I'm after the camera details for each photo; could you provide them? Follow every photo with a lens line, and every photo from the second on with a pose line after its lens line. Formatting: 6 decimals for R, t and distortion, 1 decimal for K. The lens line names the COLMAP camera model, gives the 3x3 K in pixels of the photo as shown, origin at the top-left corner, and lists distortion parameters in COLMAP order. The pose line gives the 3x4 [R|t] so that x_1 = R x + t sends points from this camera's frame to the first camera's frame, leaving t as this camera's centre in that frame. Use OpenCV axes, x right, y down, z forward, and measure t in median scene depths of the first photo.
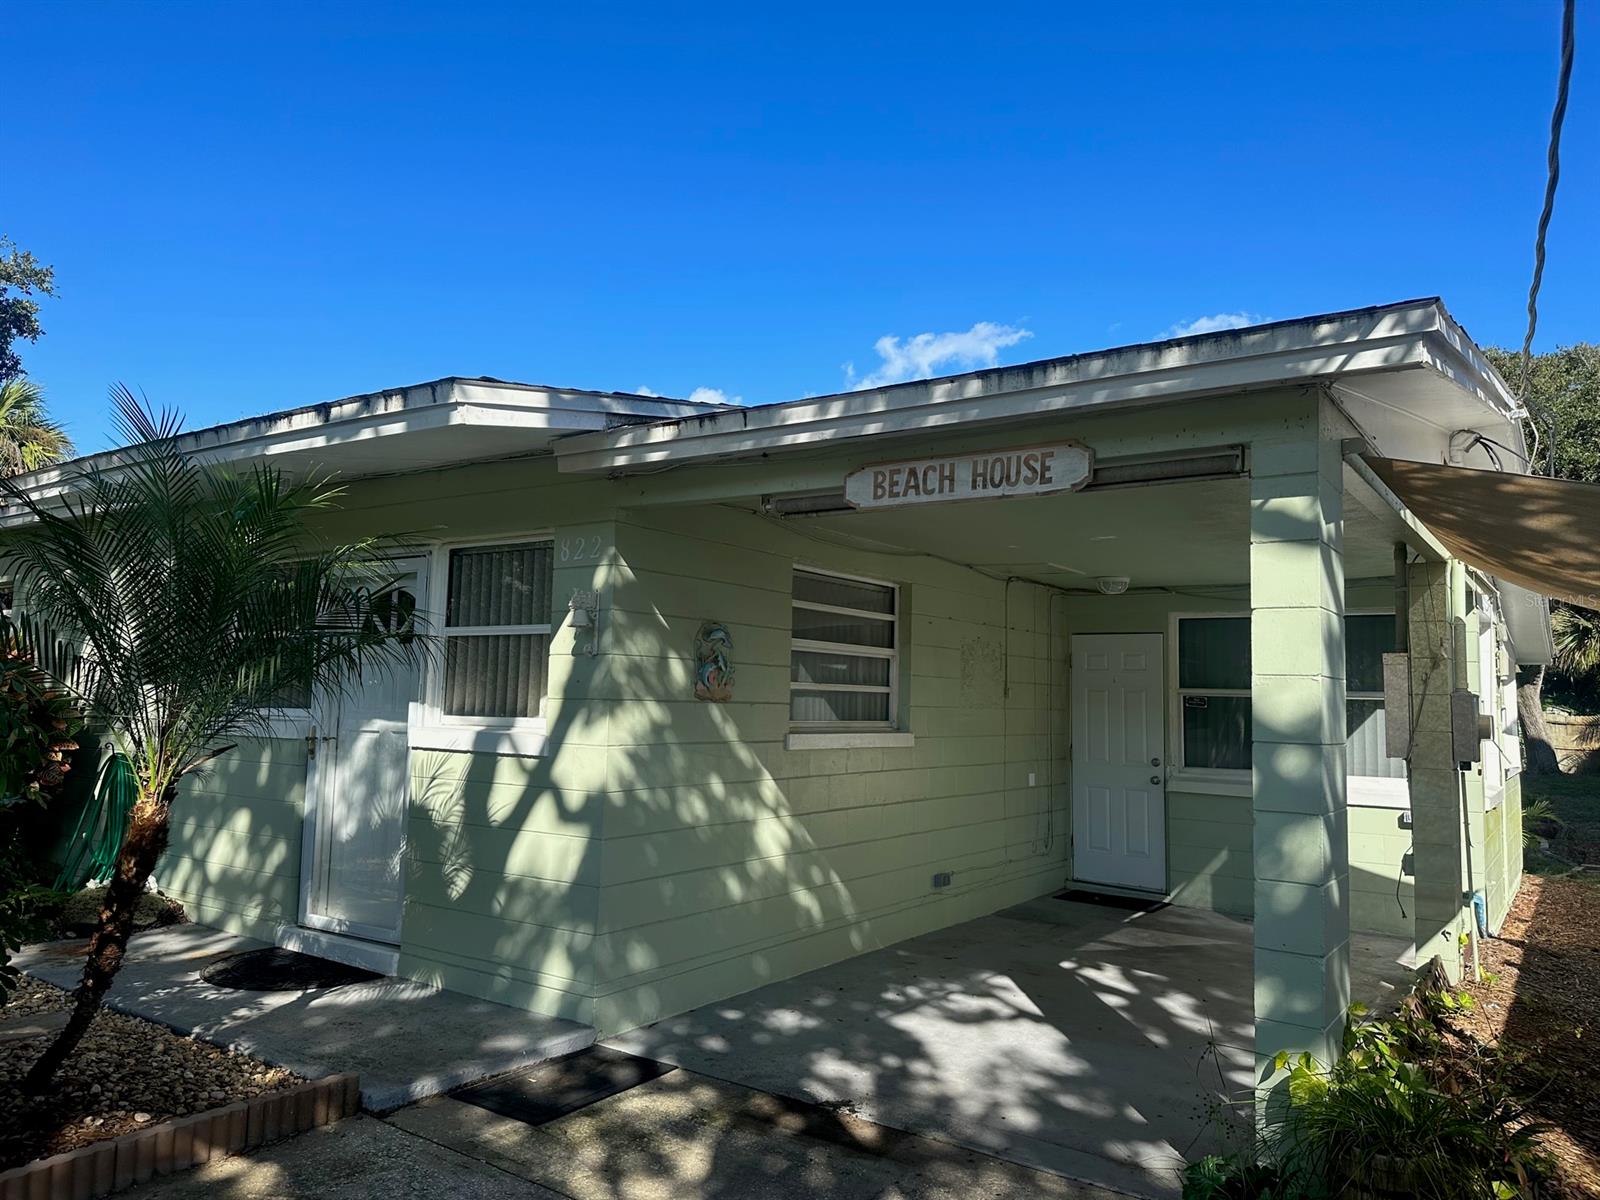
lens RADIAL K [[1126.6, 0, 799.4], [0, 1126.6, 597.0], [0, 0, 1]] dist [-0.008449, -0.002098]
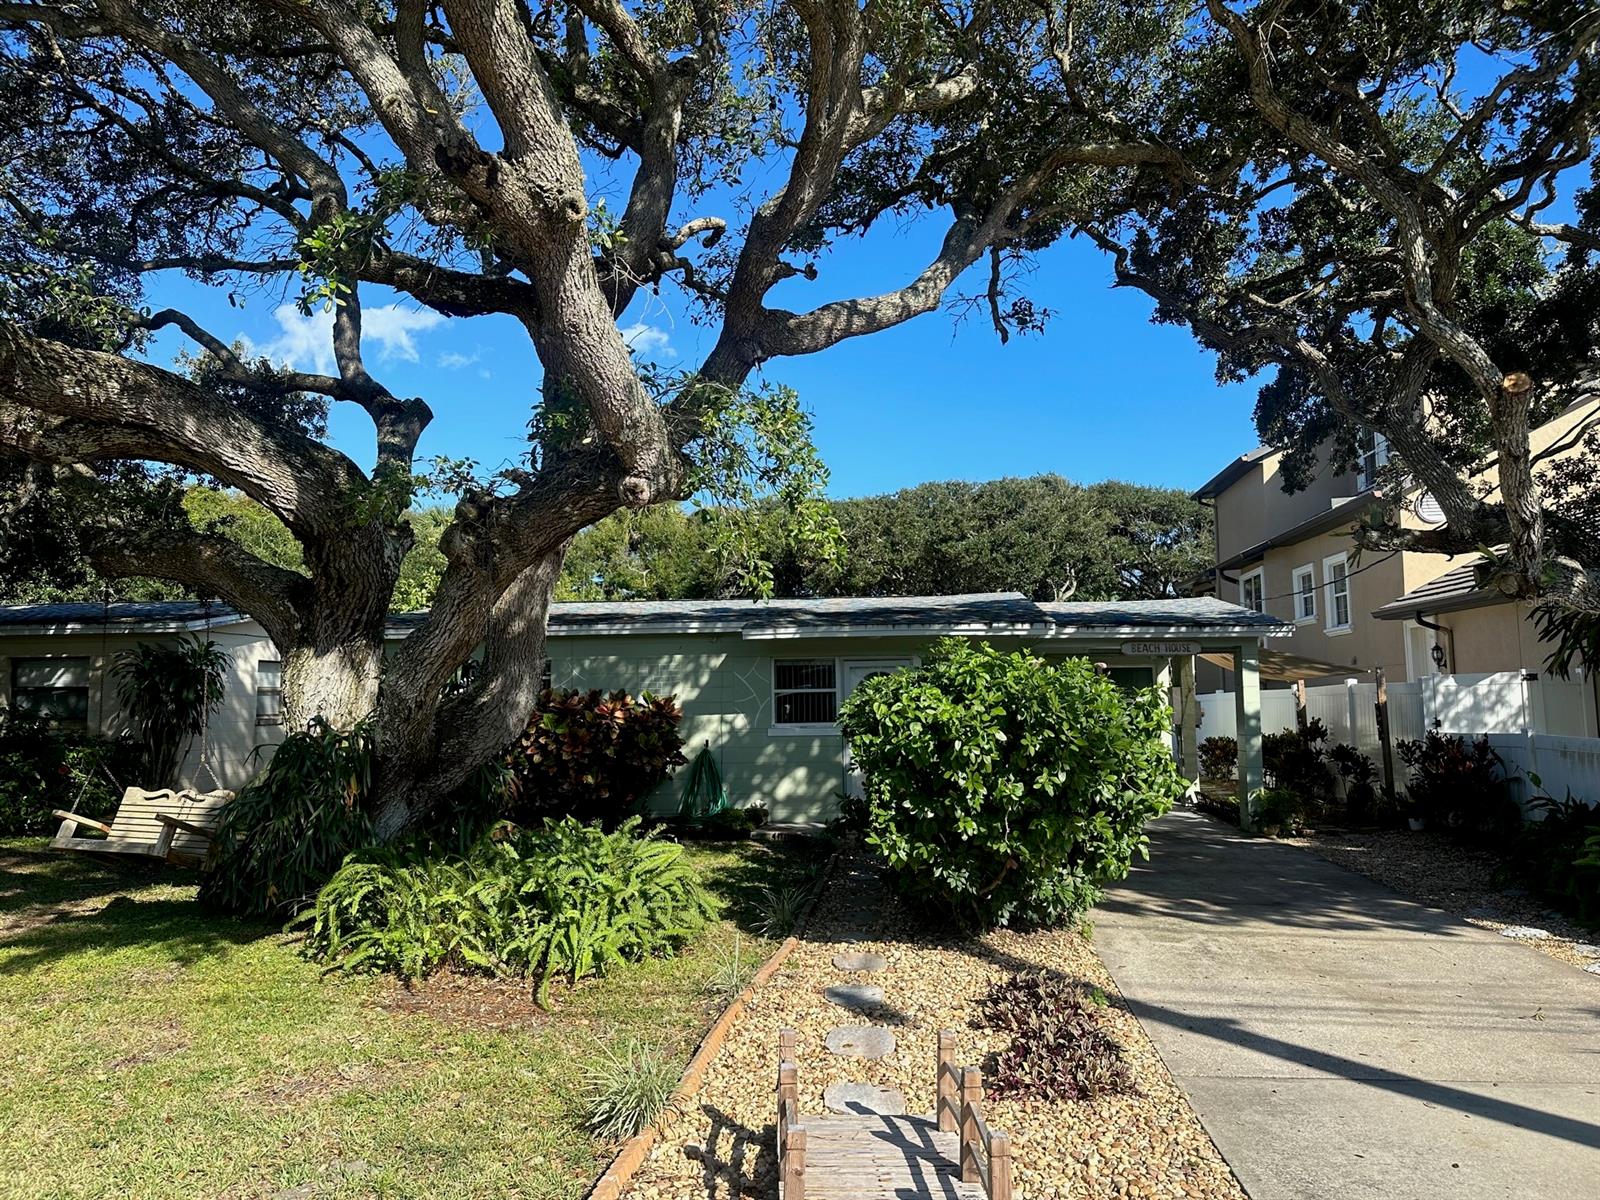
lens RADIAL K [[1126.6, 0, 800.5], [0, 1126.6, 600.3], [0, 0, 1]] dist [-0.008449, -0.002098]
pose [[0.887097, 0.011986, 0.461427, -1.544498], [-0.015699, 0.999868, 0.004209, -0.155336], [-0.461315, -0.010978, 0.887168, -1.001680]]
